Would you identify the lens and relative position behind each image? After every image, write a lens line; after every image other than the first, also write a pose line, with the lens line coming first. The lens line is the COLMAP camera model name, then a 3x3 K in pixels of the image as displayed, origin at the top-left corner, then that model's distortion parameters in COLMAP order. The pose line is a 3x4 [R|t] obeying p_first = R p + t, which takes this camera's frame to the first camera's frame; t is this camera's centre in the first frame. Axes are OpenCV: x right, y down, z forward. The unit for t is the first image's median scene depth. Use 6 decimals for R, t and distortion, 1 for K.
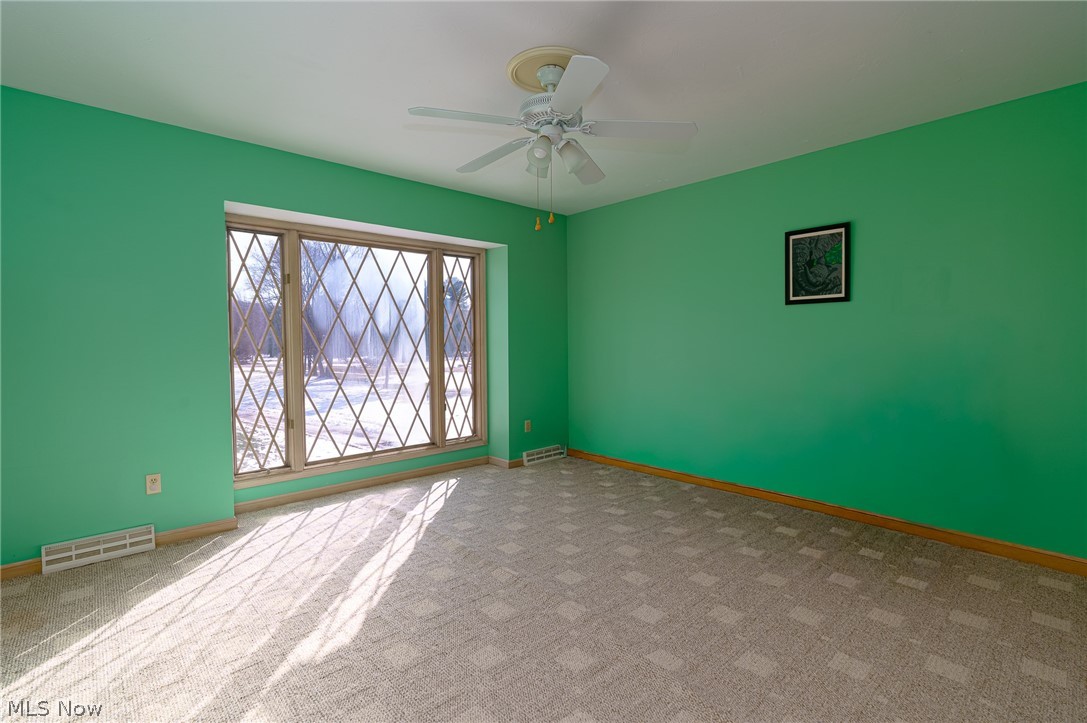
lens RADIAL K [[501.9, 0, 542.8], [0, 501.9, 354.7], [0, 0, 1]] dist [-0.013817, 0.000538]
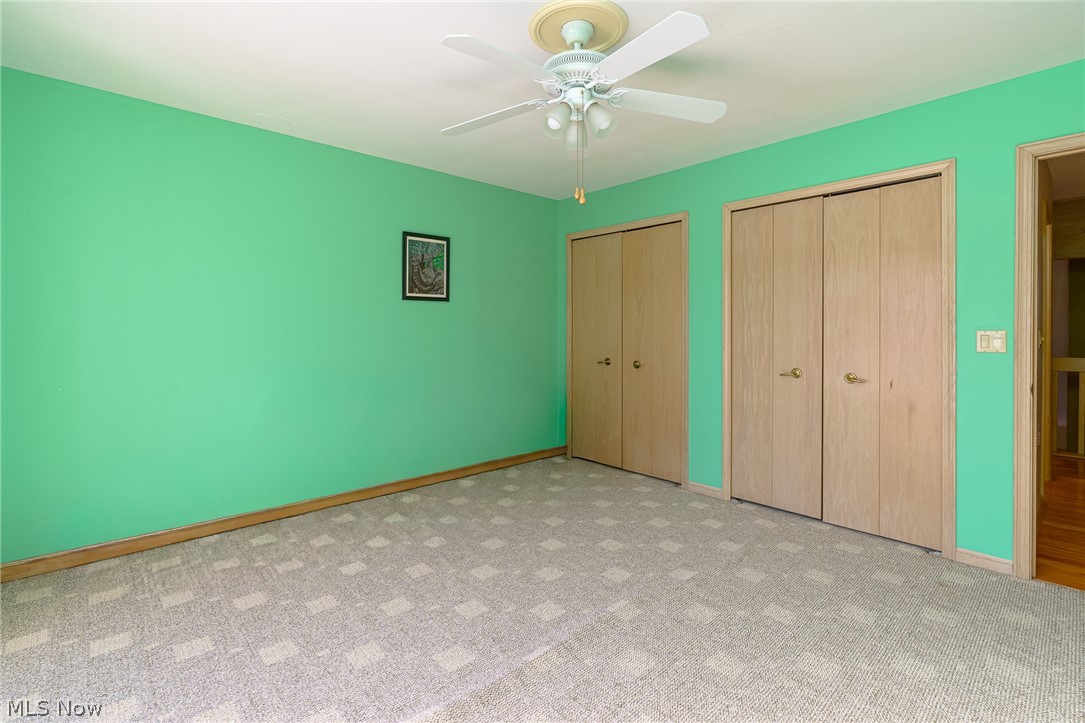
lens RADIAL K [[501.0, 0, 535.9], [0, 501.0, 336.1], [0, 0, 1]] dist [-0.013817, 0.000538]
pose [[0.011905, -0.011097, 0.999868, -0.603155], [0.028031, 0.999549, 0.010760, -0.028462], [-0.999536, 0.027900, 0.012211, 0.752797]]
